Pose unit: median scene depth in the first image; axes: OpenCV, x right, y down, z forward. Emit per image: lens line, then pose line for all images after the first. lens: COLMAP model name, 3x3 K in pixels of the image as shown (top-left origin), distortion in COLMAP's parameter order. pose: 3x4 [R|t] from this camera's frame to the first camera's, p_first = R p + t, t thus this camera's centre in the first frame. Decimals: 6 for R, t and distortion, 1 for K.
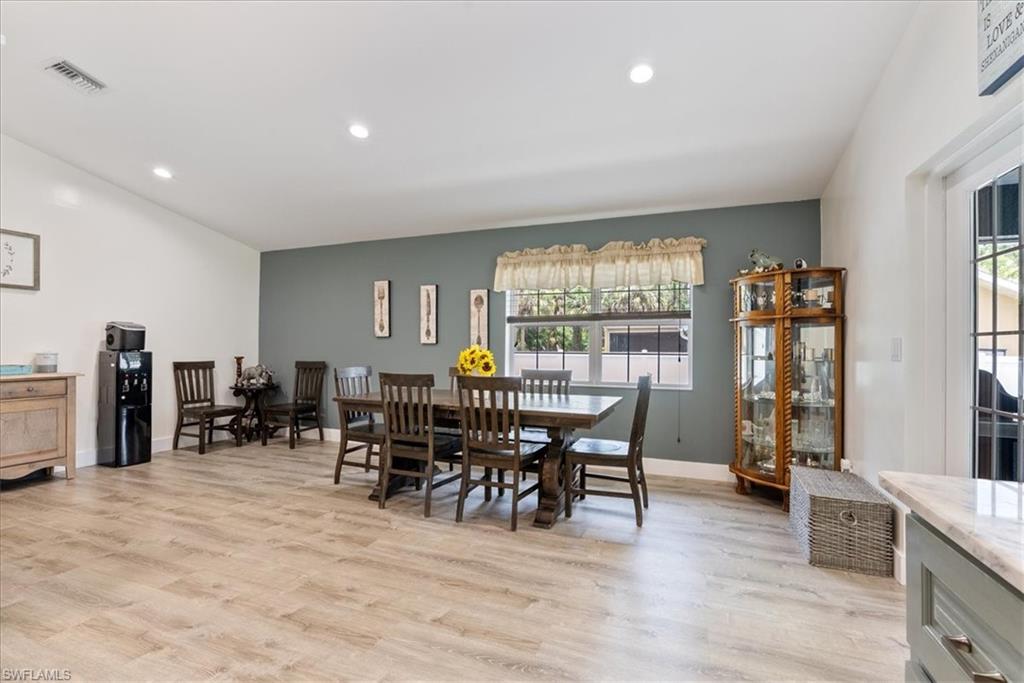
lens RADIAL K [[468.8, 0, 512.5], [0, 468.8, 342.4], [0, 0, 1]] dist [-0.010348, 0.003394]
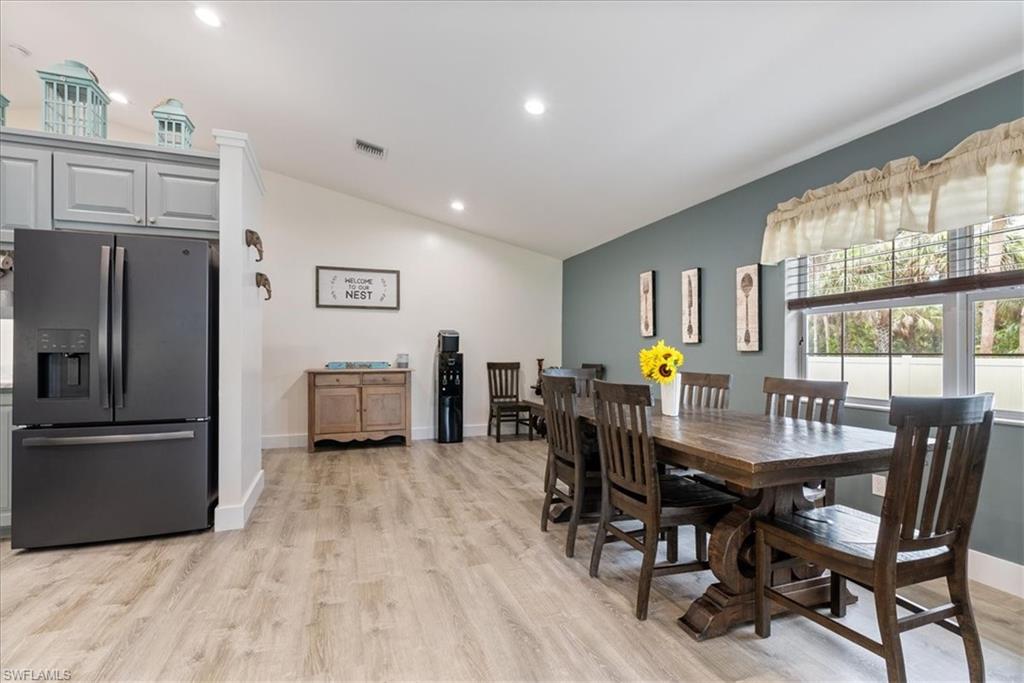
lens RADIAL K [[468.8, 0, 514.4], [0, 468.8, 350.7], [0, 0, 1]] dist [-0.010348, 0.003394]
pose [[0.661165, -0.007196, -0.750206, 0.280642], [0.008542, 0.999961, -0.002063, 0.018359], [0.750192, -0.005044, 0.661201, 0.320087]]
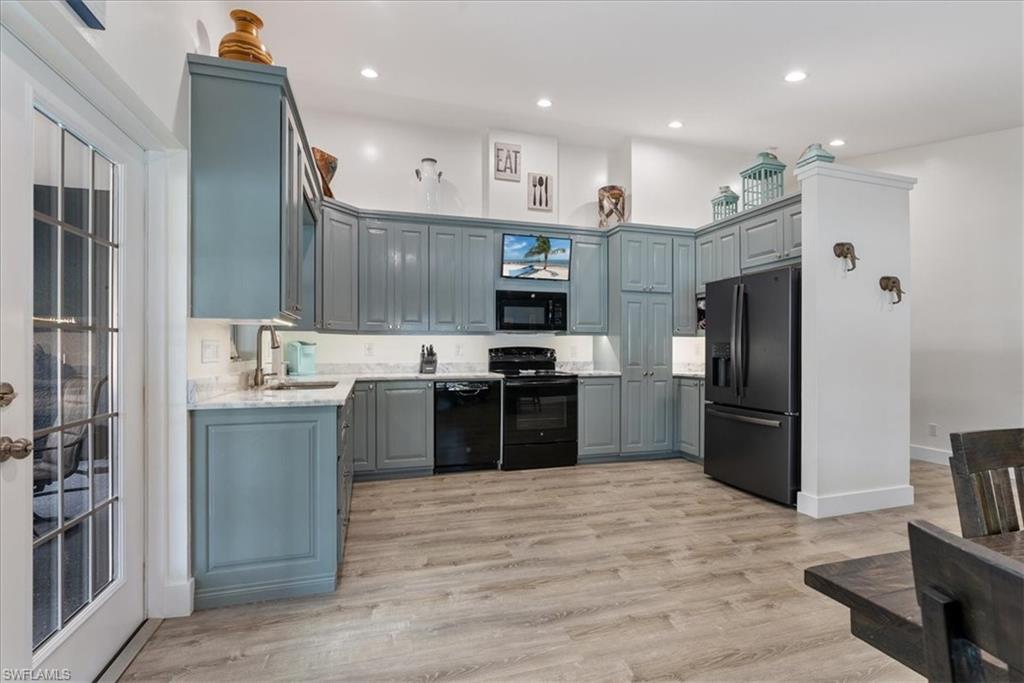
lens RADIAL K [[468.8, 0, 508.8], [0, 468.8, 345.2], [0, 0, 1]] dist [-0.010348, 0.003394]
pose [[-0.789214, -0.016200, -0.613905, 0.370327], [-0.006174, 0.999811, -0.018446, 0.009807], [0.614087, -0.010767, -0.789165, 0.792639]]
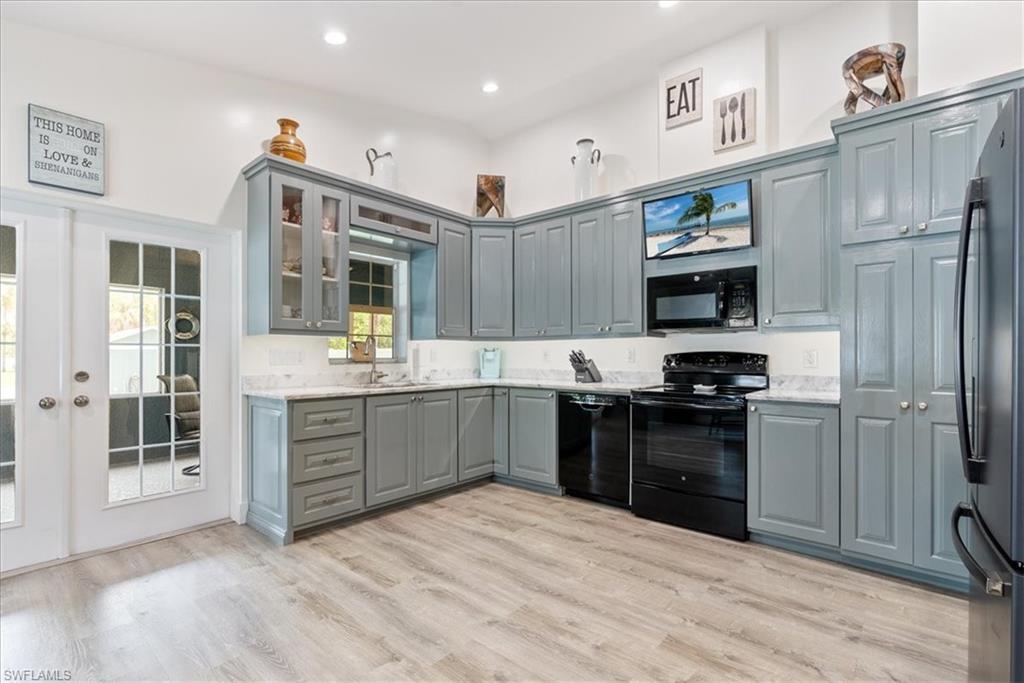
lens RADIAL K [[468.8, 0, 503.5], [0, 468.8, 350.4], [0, 0, 1]] dist [-0.010348, 0.003394]
pose [[-0.941774, -0.007597, 0.336160, -0.367926], [-0.011245, 0.999897, -0.008906, 0.000056], [-0.336058, -0.012168, -0.941763, 0.781479]]
